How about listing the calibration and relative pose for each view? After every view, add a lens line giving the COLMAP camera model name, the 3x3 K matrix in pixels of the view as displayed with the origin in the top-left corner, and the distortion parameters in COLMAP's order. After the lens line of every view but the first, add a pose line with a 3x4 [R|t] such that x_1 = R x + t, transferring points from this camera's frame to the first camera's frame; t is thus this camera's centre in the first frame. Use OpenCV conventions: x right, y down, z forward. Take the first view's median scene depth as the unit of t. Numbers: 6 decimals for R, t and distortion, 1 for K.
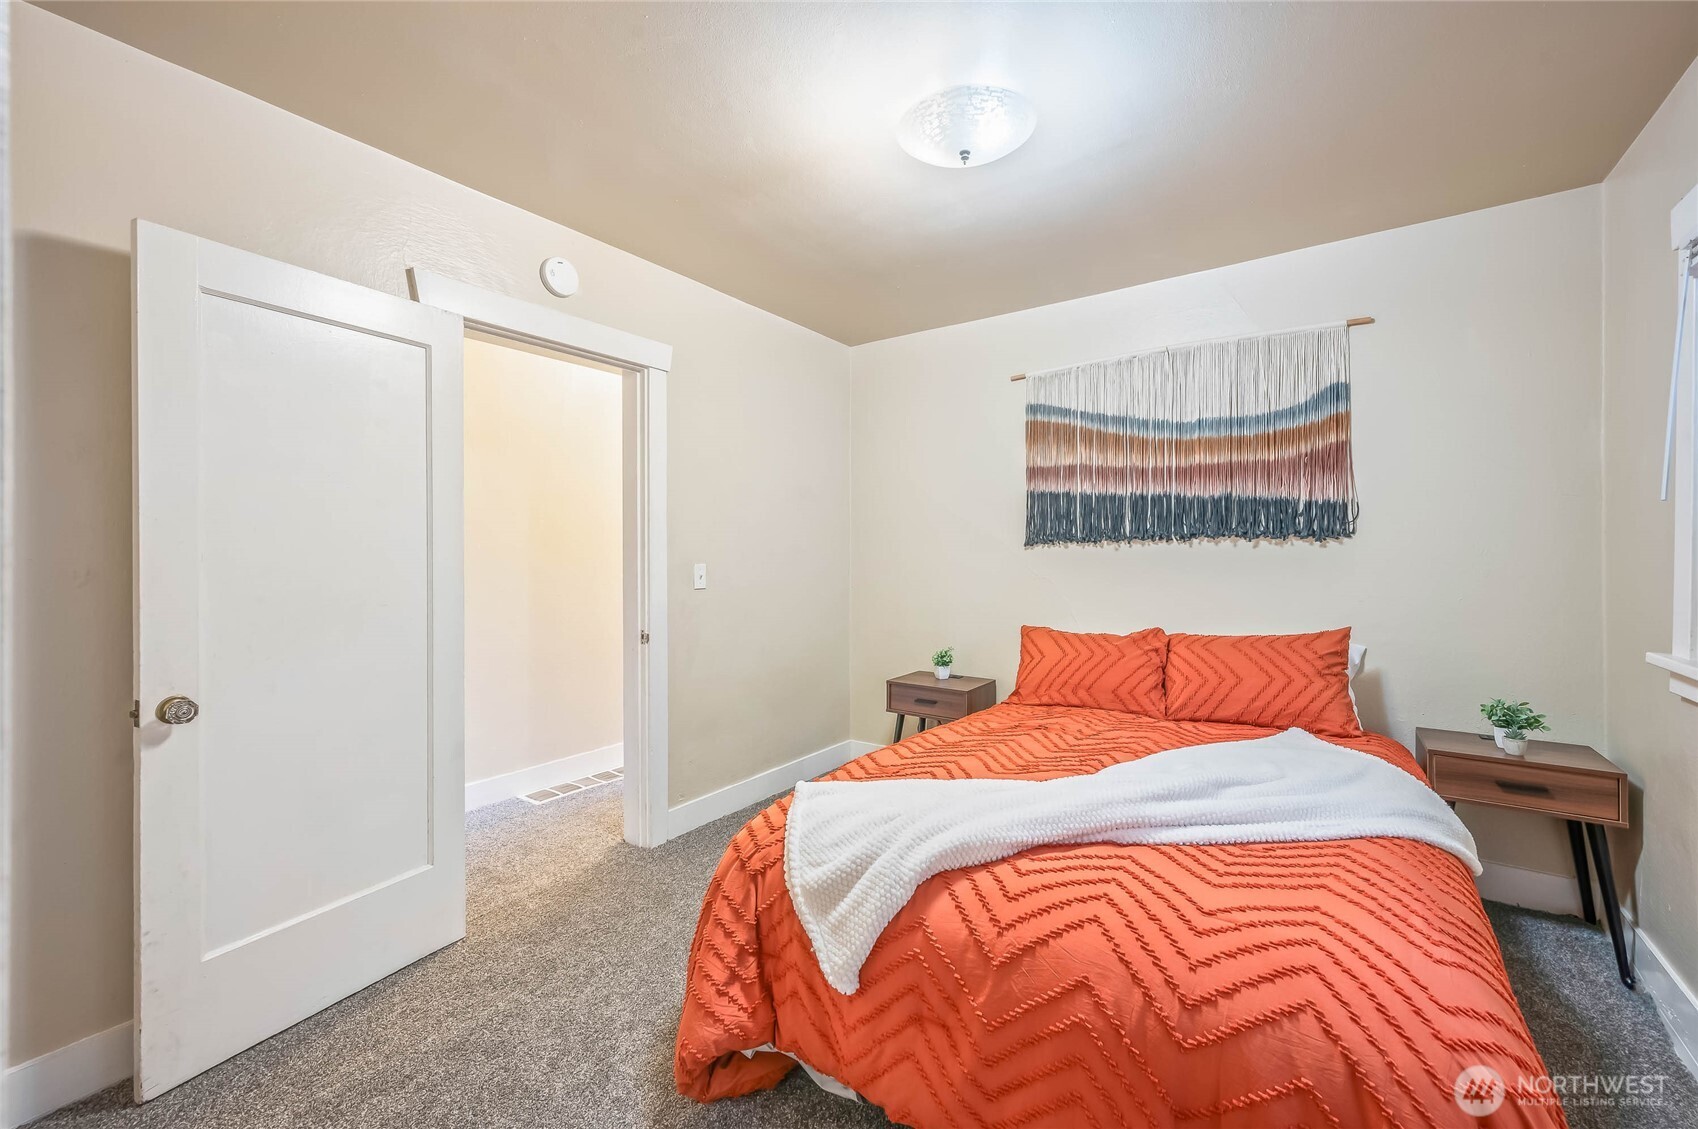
lens RADIAL K [[672.0, 0, 845.9], [0, 672.0, 554.1], [0, 0, 1]] dist [0.002474, -0.000825]
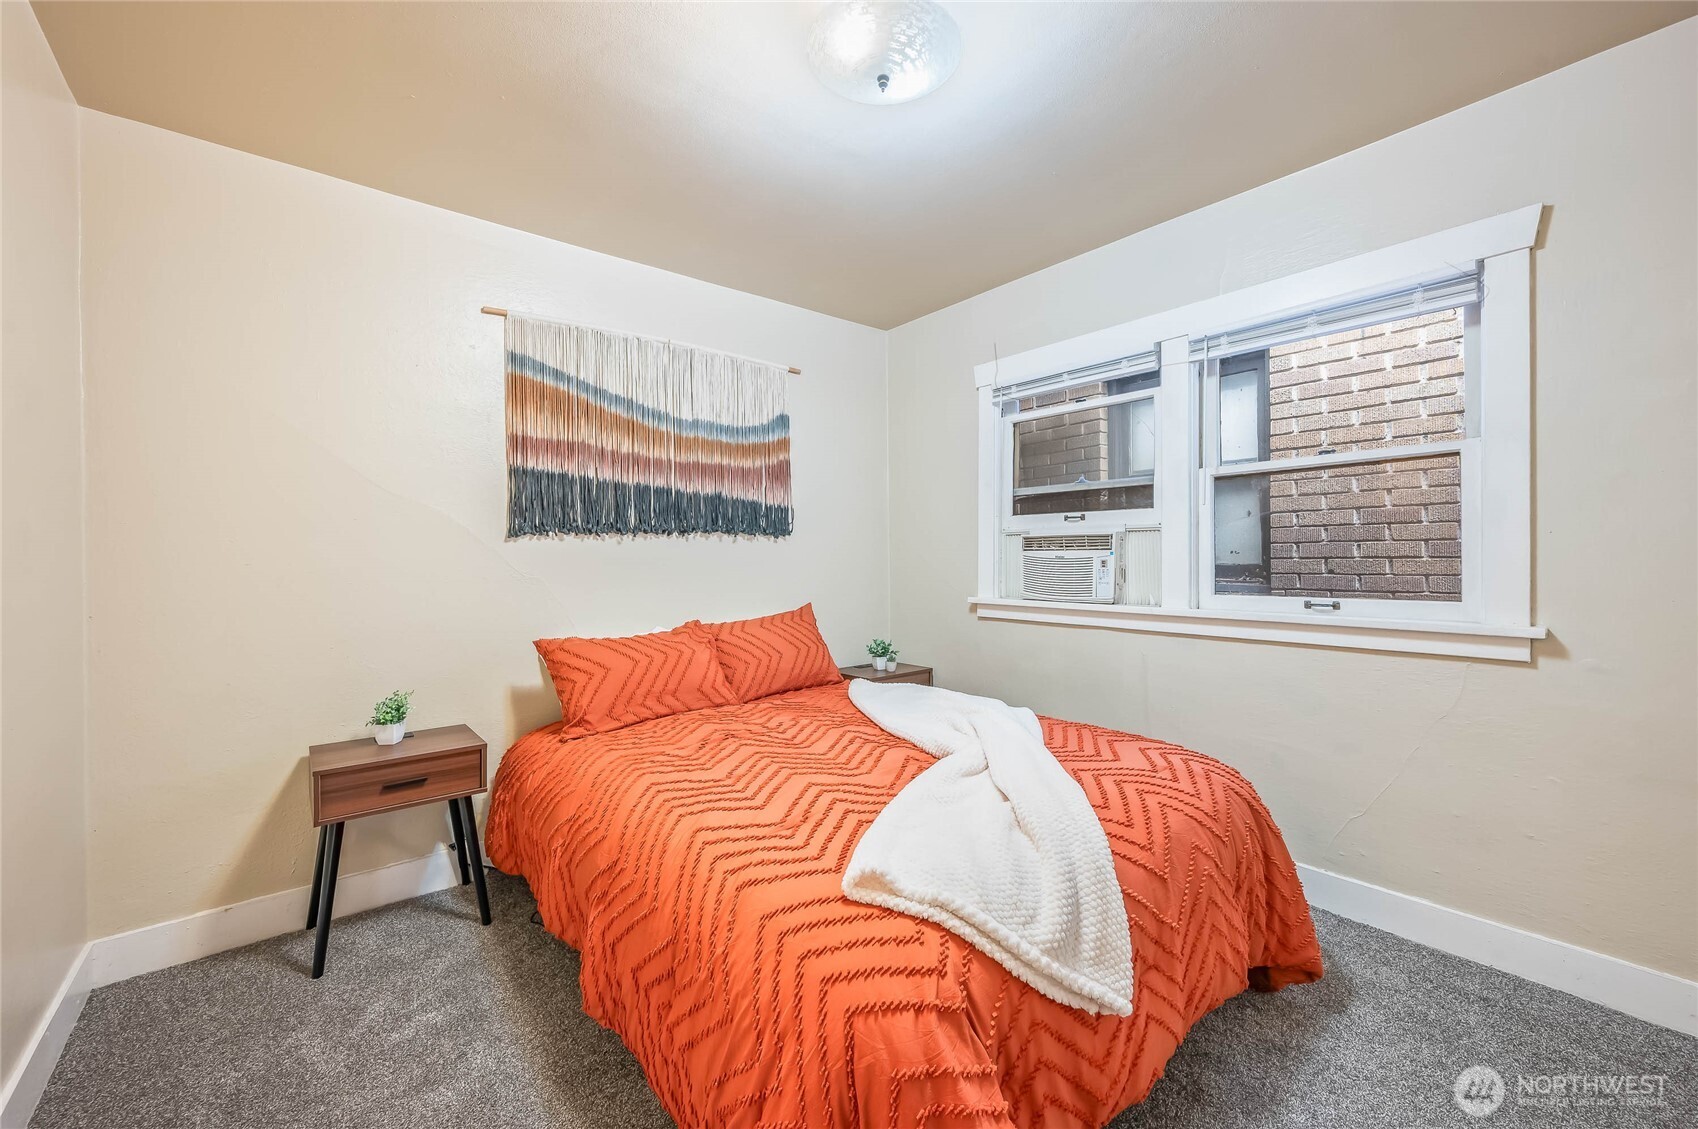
lens RADIAL K [[672.0, 0, 845.4], [0, 672.0, 565.2], [0, 0, 1]] dist [0.002474, -0.000825]
pose [[0.261195, -0.011375, 0.965219, -0.424646], [0.013453, 0.999876, 0.008143, 0.021564], [-0.965192, 0.010858, 0.261316, 0.500847]]
